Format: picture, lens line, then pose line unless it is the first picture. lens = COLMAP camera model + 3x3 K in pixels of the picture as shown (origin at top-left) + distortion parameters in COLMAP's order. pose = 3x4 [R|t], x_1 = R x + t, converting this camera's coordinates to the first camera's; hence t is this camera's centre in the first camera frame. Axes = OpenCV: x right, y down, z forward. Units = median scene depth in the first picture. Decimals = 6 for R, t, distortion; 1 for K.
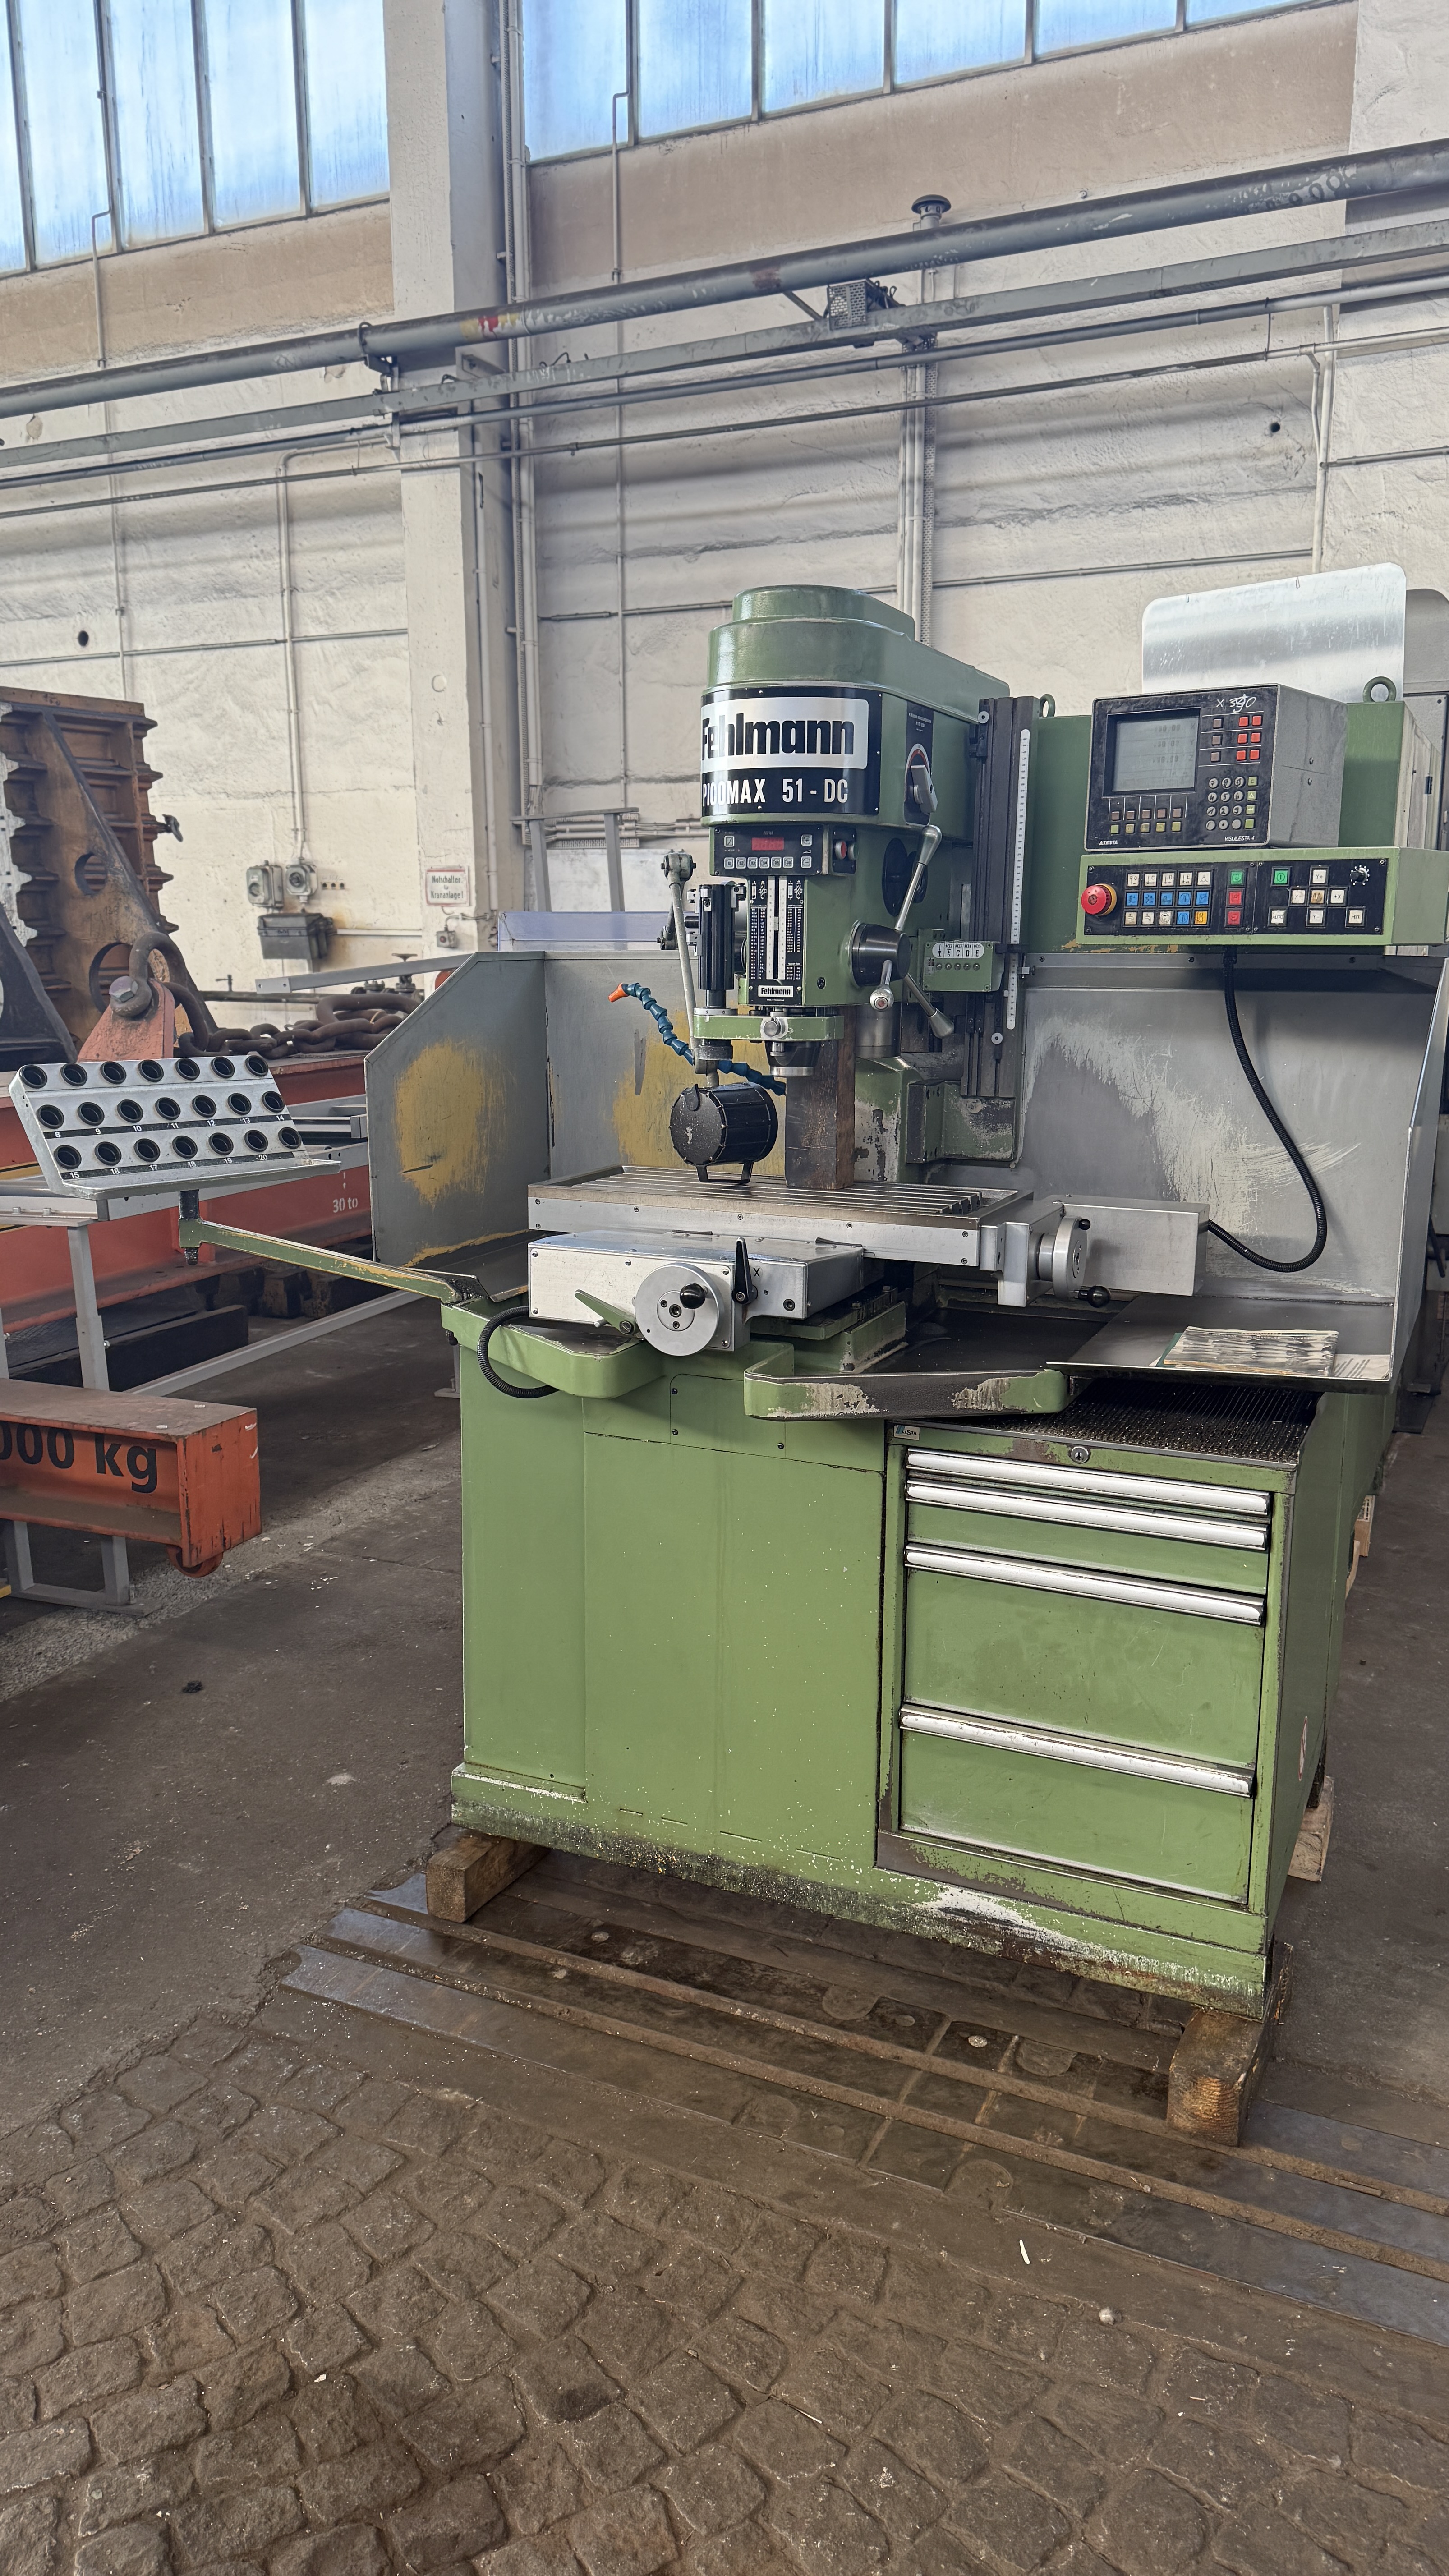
lens RADIAL K [[1832.3, 0, 737.2], [0, 1832.3, 1282.0], [0, 0, 1]] dist [0.025088, -0.027797]
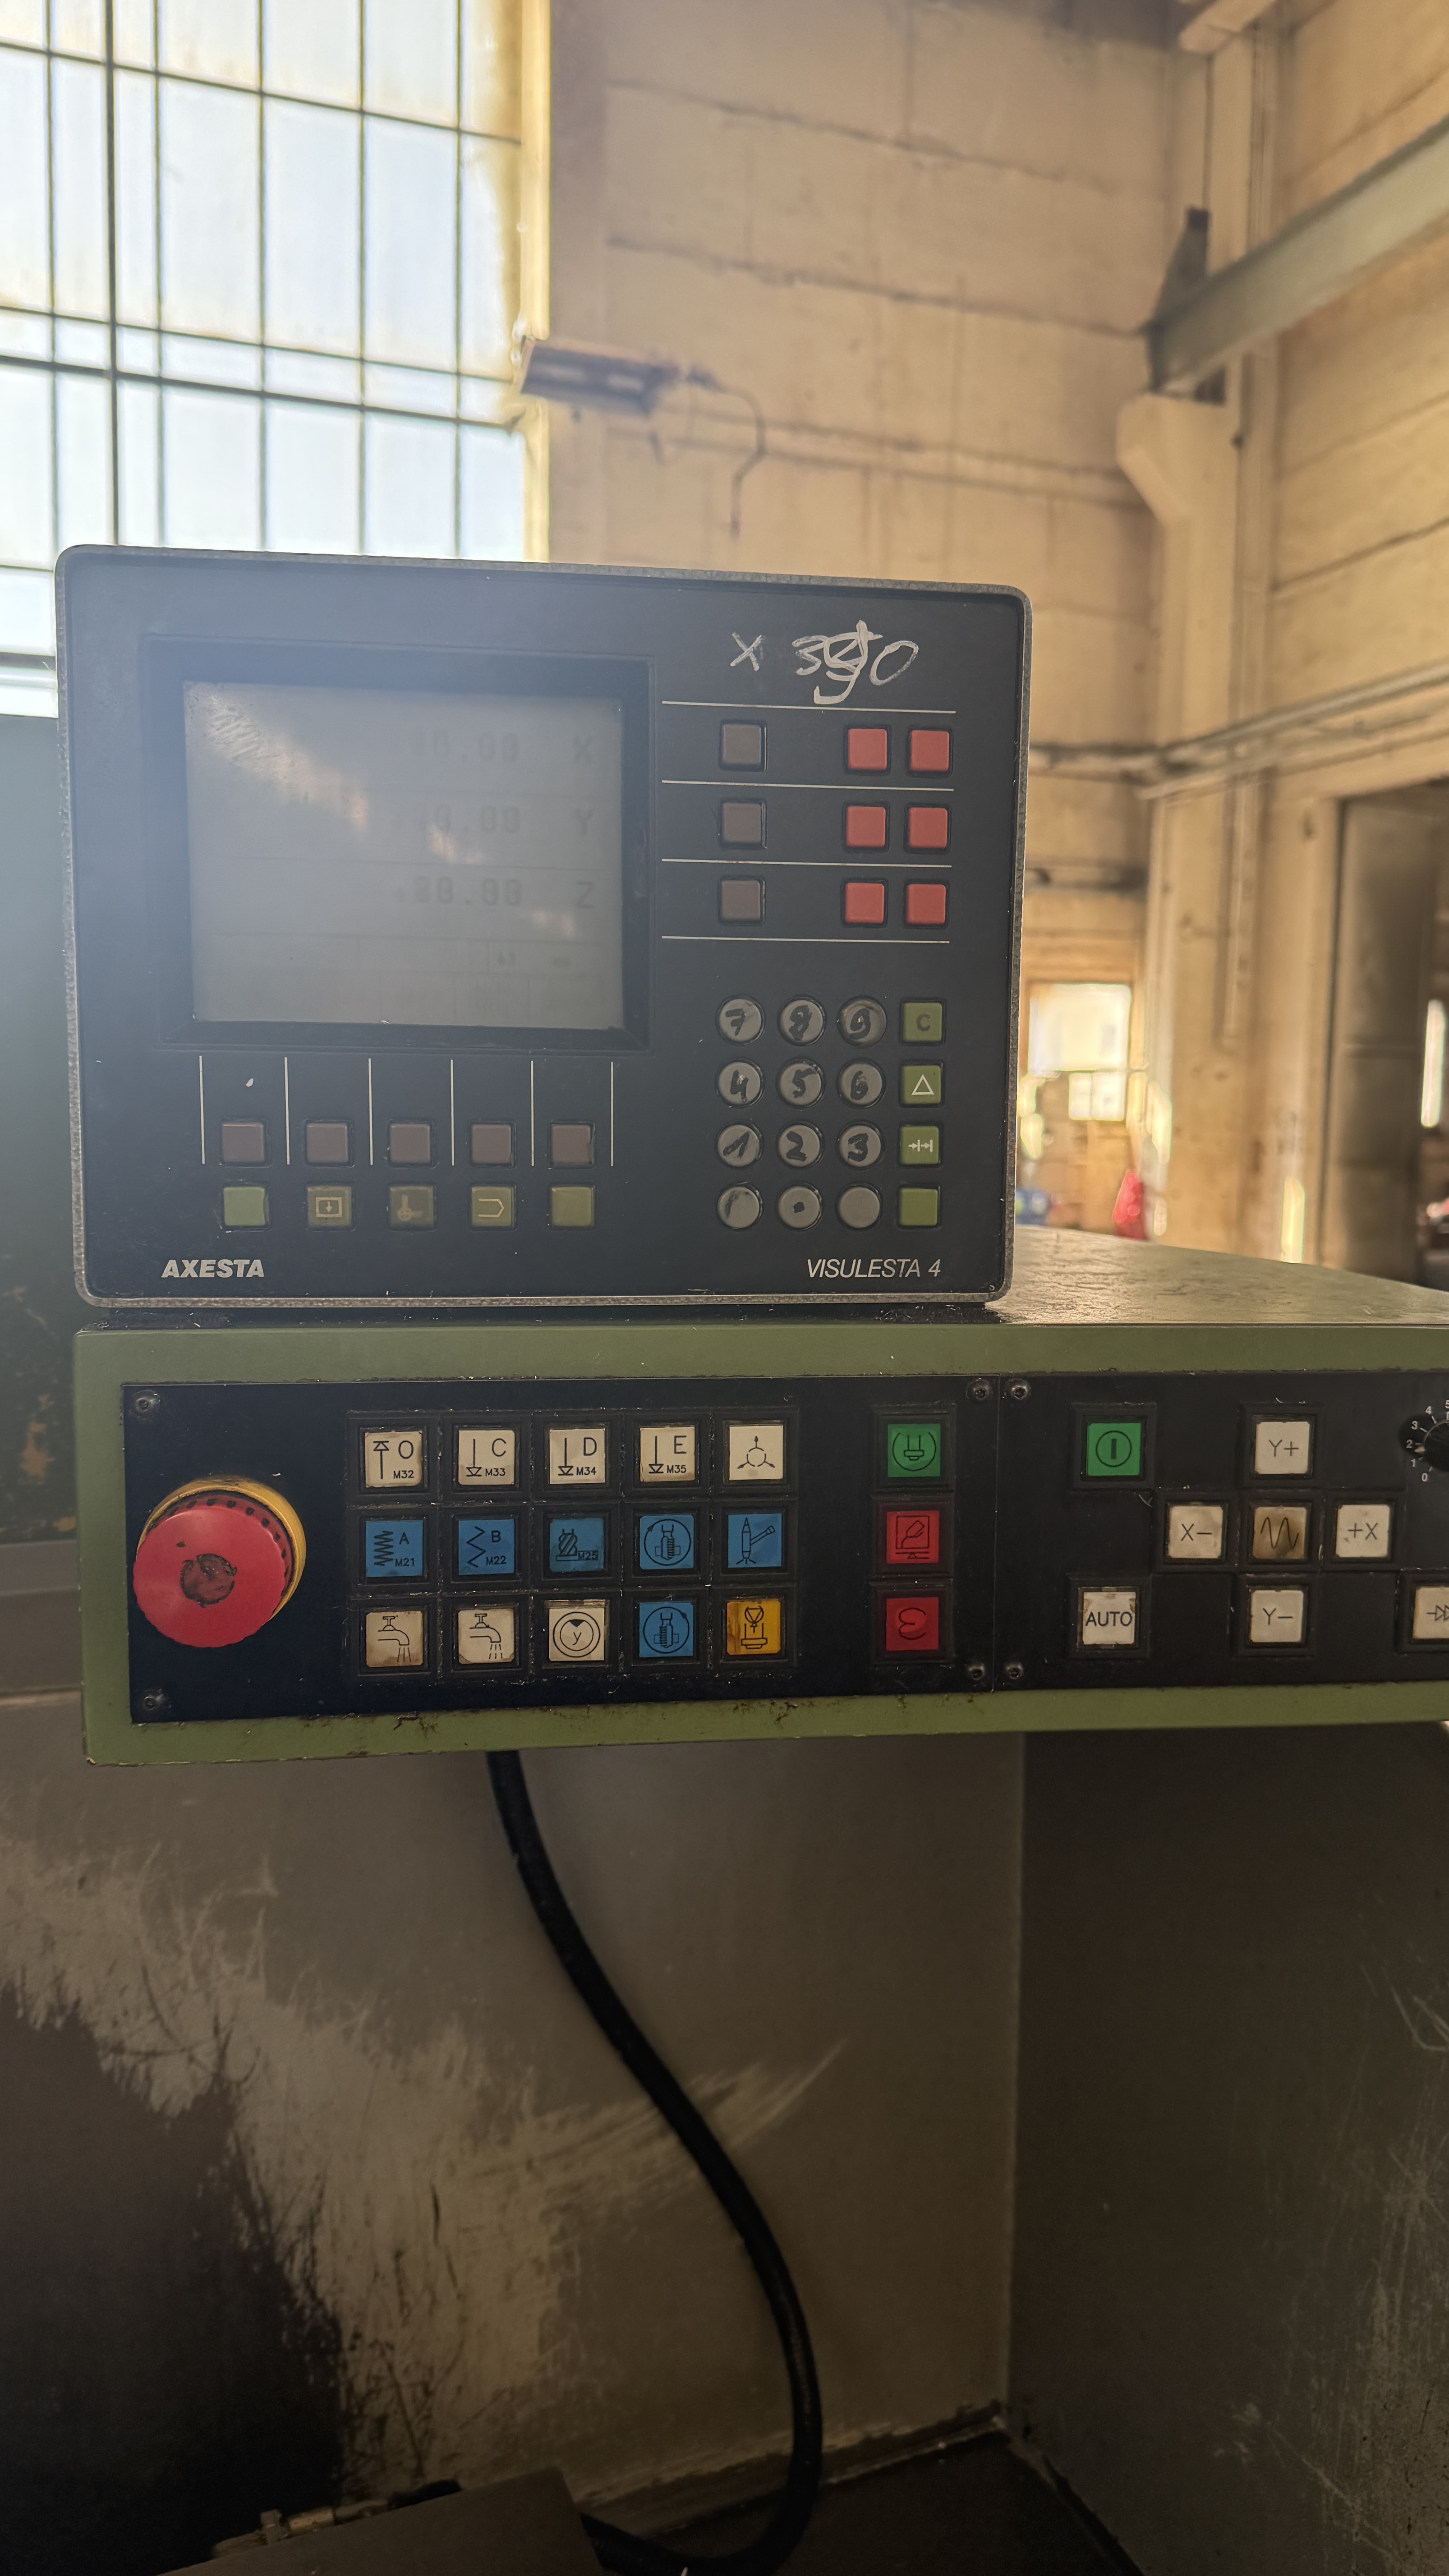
lens RADIAL K [[1832.3, 0, 724.6], [0, 1832.3, 1311.0], [0, 0, 1]] dist [0.025088, -0.027797]
pose [[0.701203, -0.080003, 0.708458, 0.098891], [0.124445, 0.992164, -0.011130, -0.231921], [-0.702017, 0.095968, 0.705665, 0.840577]]
